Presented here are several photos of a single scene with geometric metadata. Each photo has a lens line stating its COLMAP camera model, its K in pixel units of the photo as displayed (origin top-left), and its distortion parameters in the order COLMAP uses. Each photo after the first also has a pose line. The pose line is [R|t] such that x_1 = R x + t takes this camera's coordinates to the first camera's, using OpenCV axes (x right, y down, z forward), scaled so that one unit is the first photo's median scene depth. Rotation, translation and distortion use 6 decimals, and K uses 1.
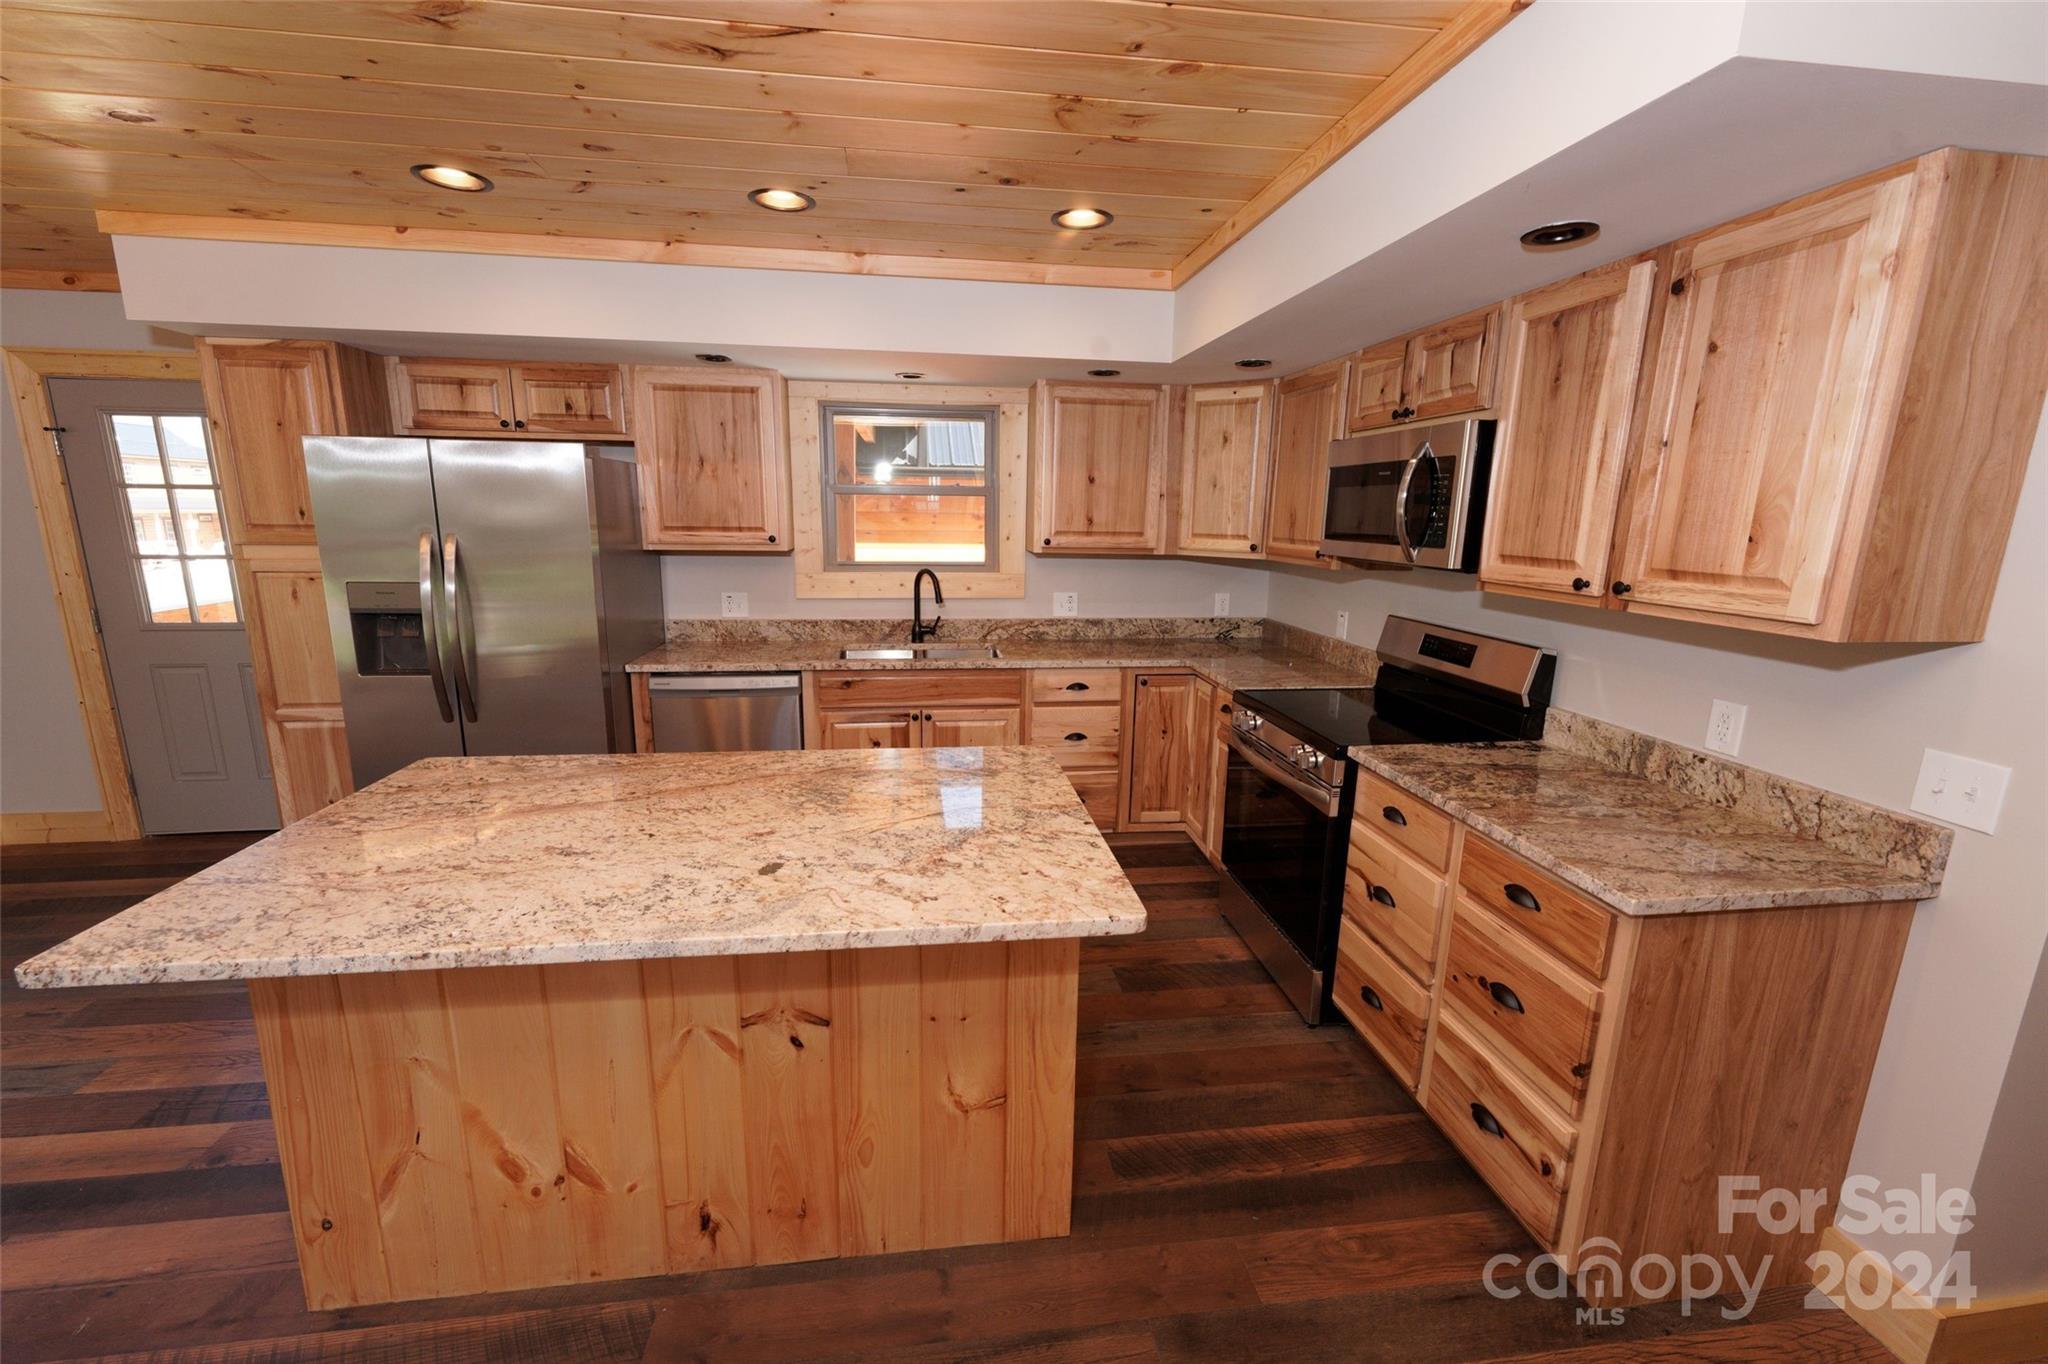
lens RADIAL K [[811.1, 0, 1015.3], [0, 811.1, 684.3], [0, 0, 1]] dist [-0.001709, 0.000733]
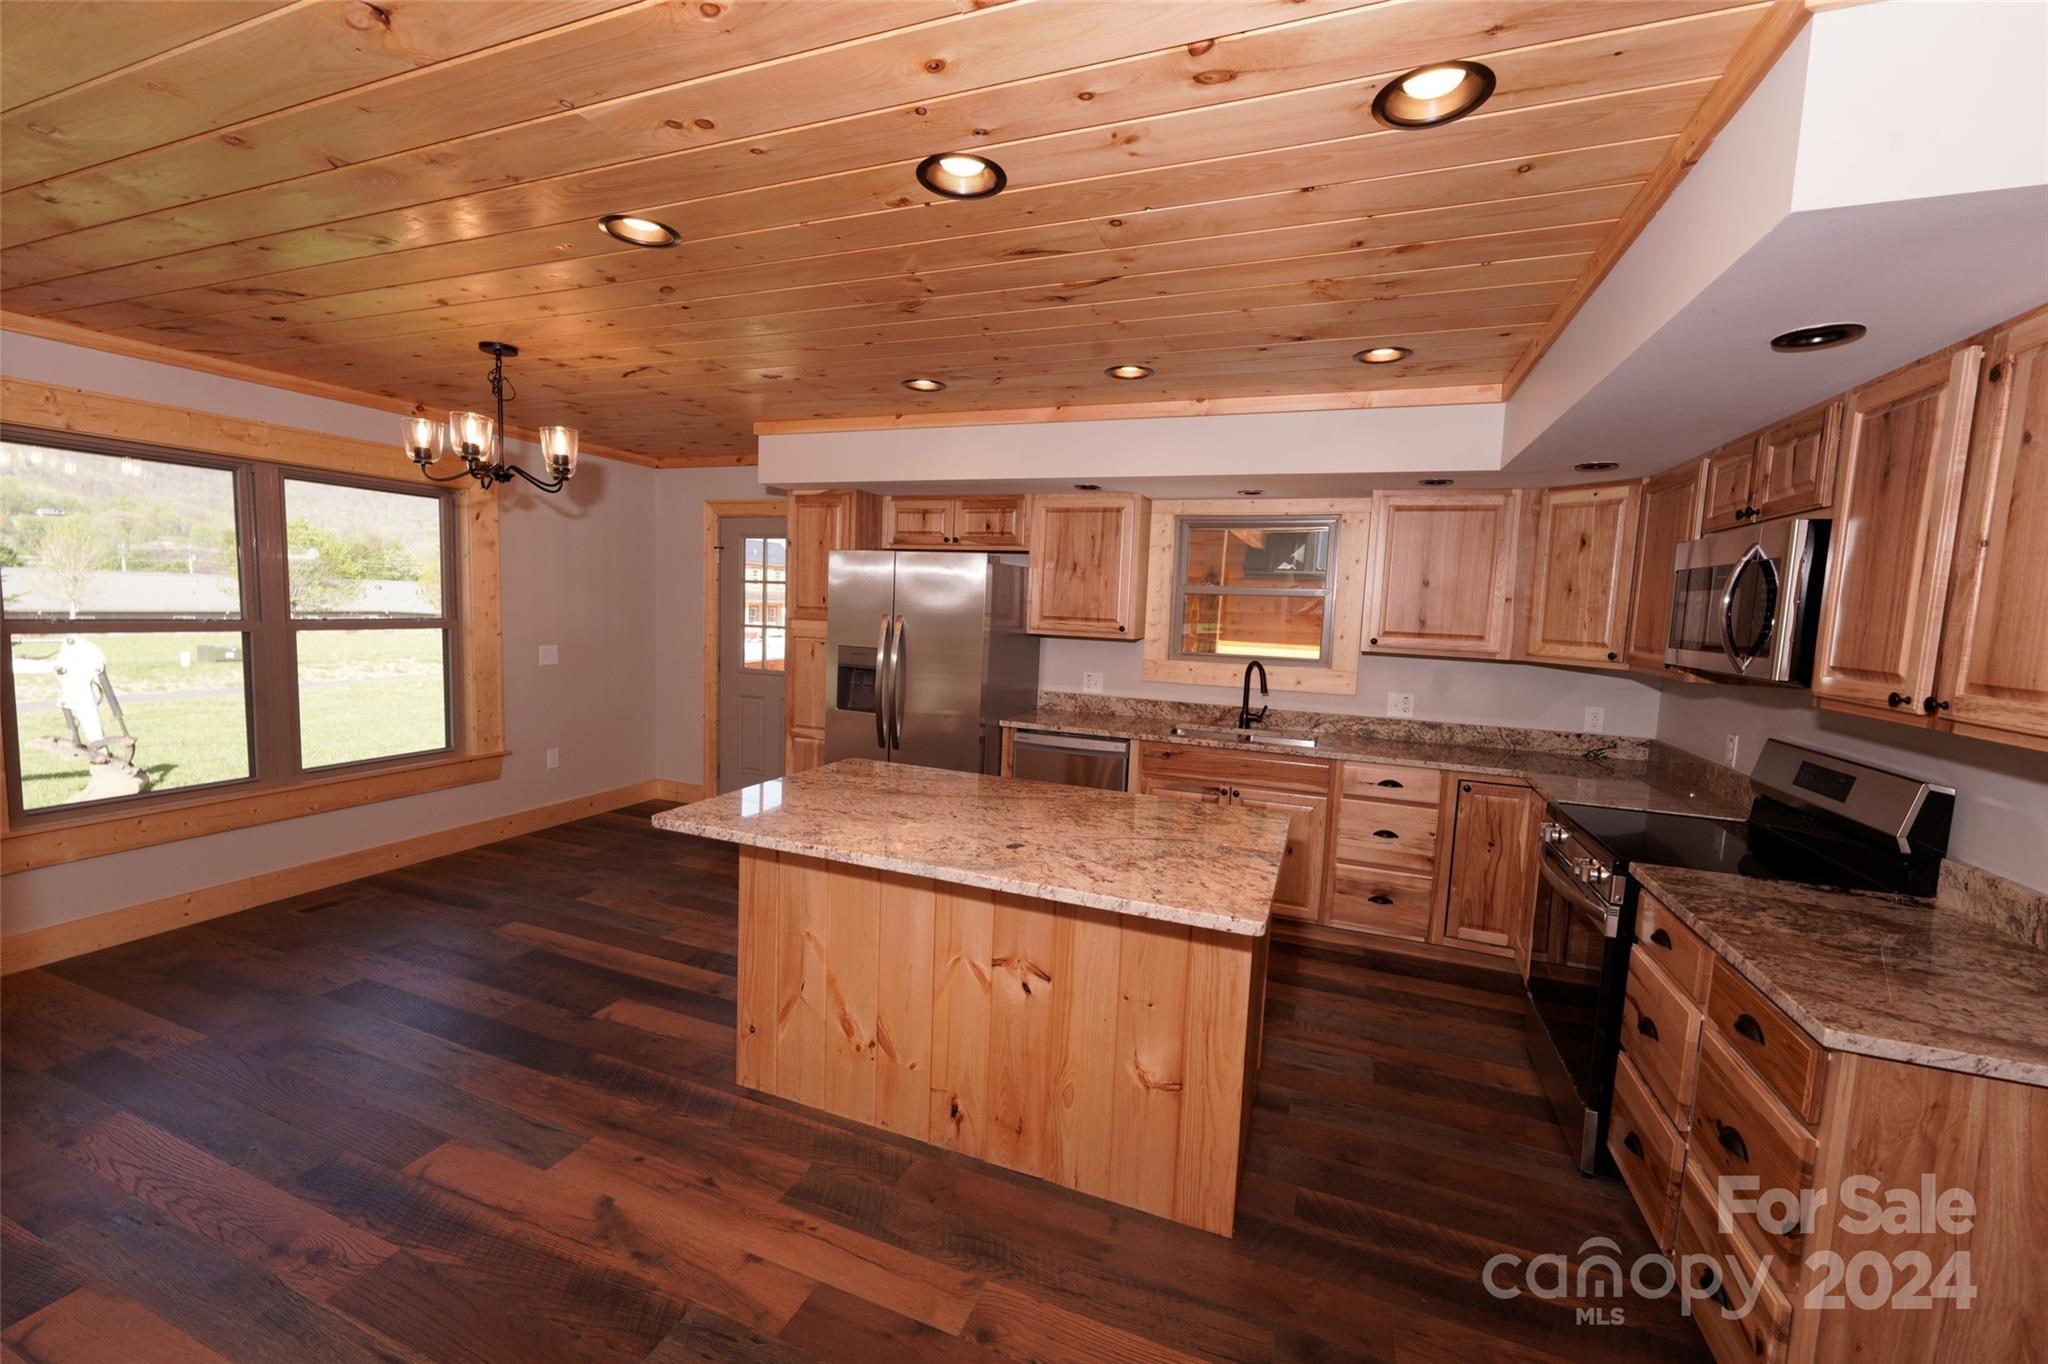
lens RADIAL K [[811.1, 0, 1019.6], [0, 811.1, 676.6], [0, 0, 1]] dist [-0.001709, 0.000733]
pose [[0.877455, 0.063016, -0.475502, 0.146161], [-0.125302, 0.987024, -0.100418, 0.030656], [0.463004, 0.147693, 0.873964, -0.110903]]
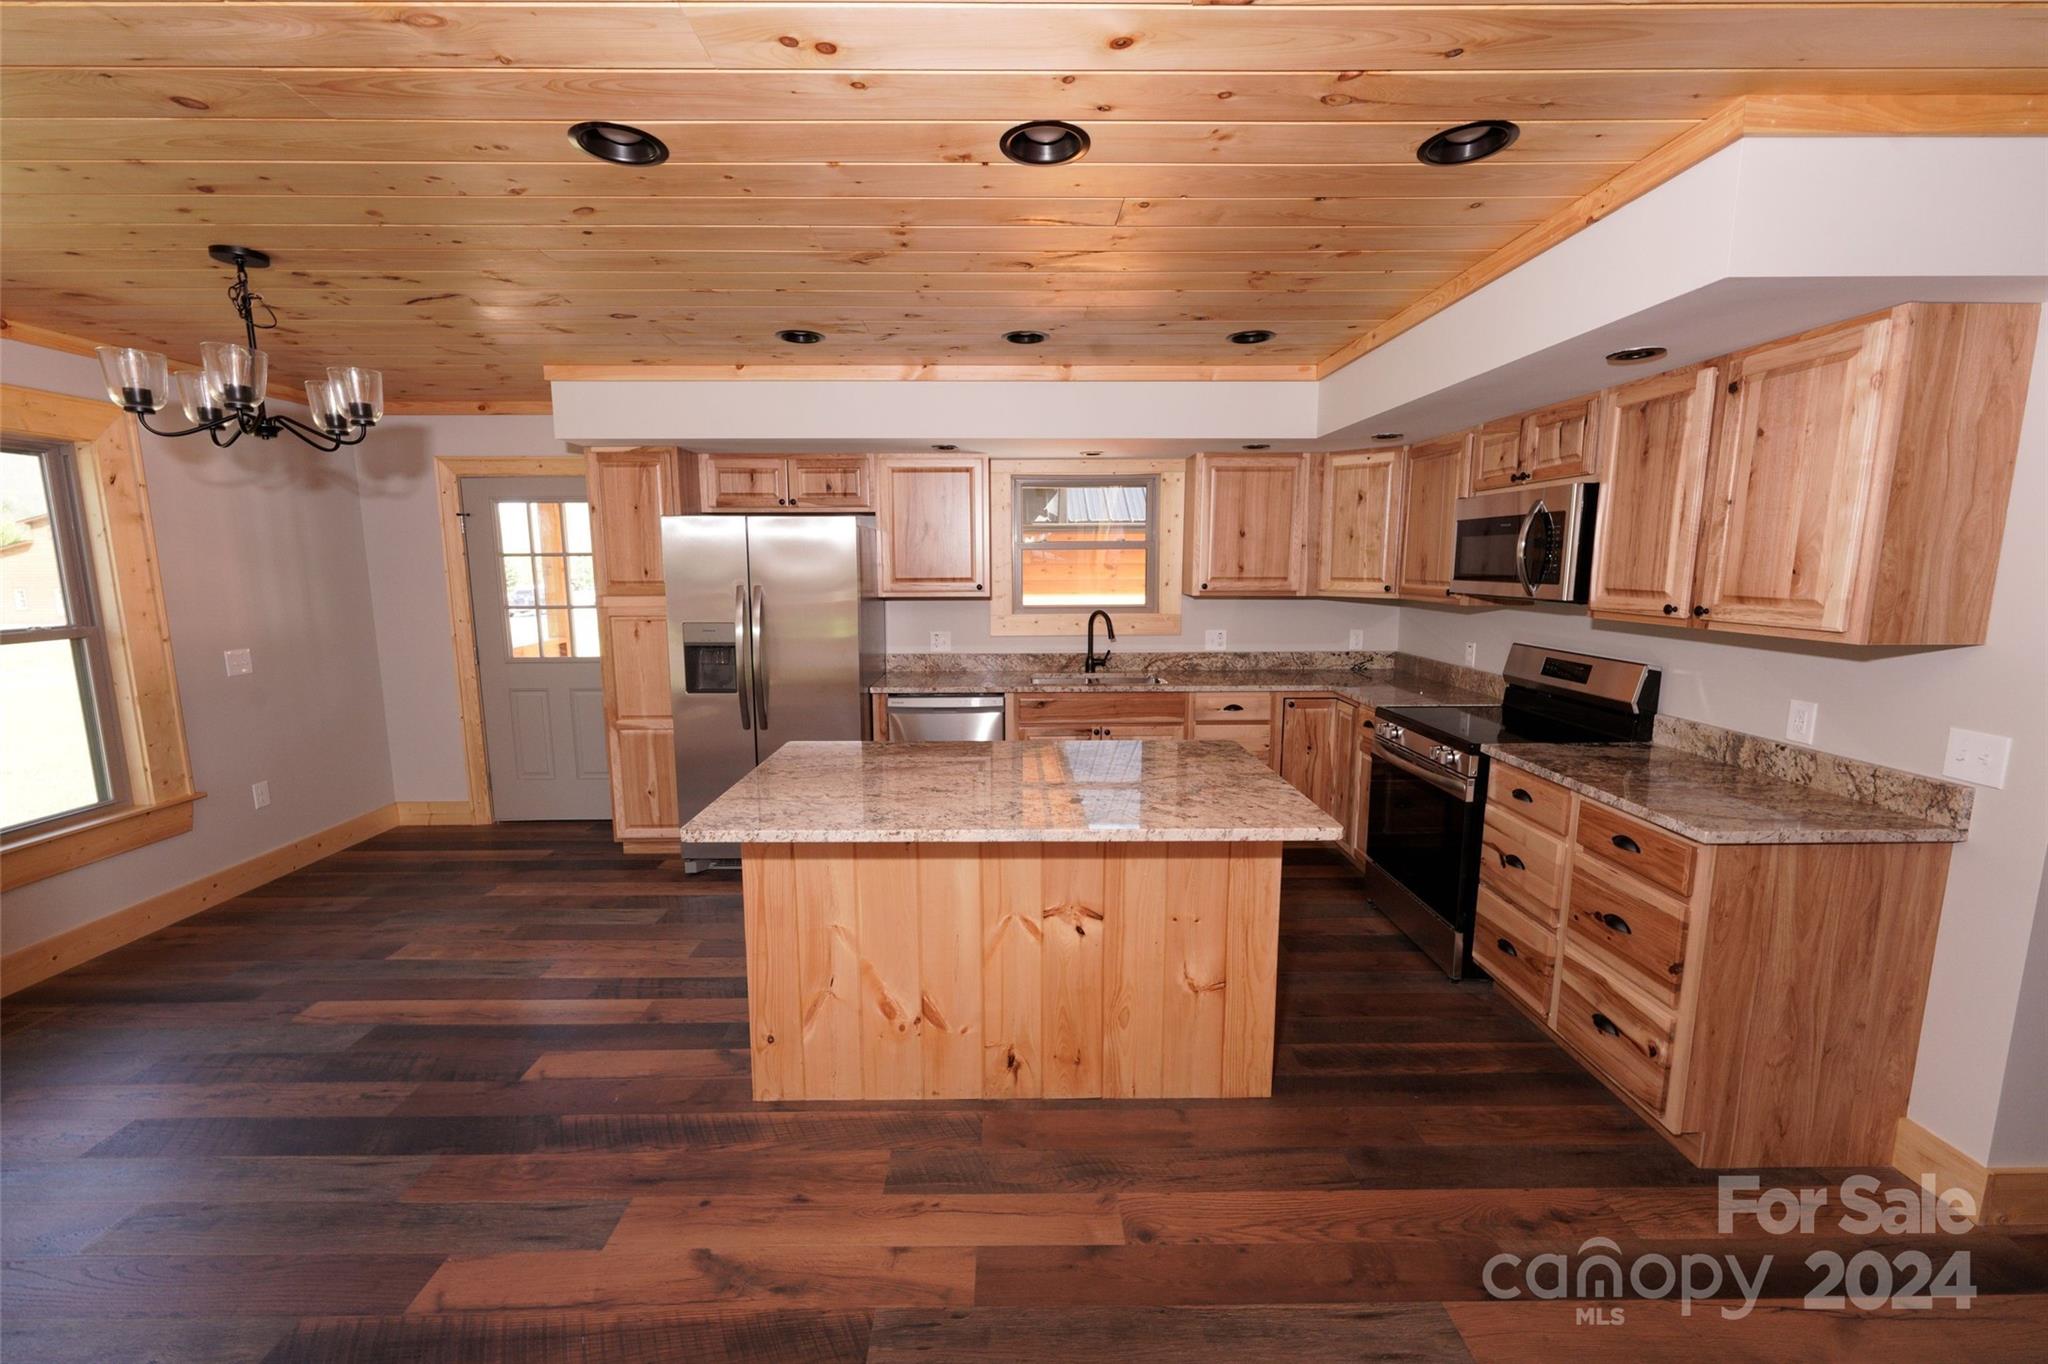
lens RADIAL K [[811.1, 0, 1017.0], [0, 811.1, 675.8], [0, 0, 1]] dist [-0.001709, 0.000733]
pose [[0.993191, -0.001666, -0.116486, -0.098359], [-0.006477, 0.997562, -0.069486, 0.041090], [0.116318, 0.069767, 0.990759, -0.208026]]
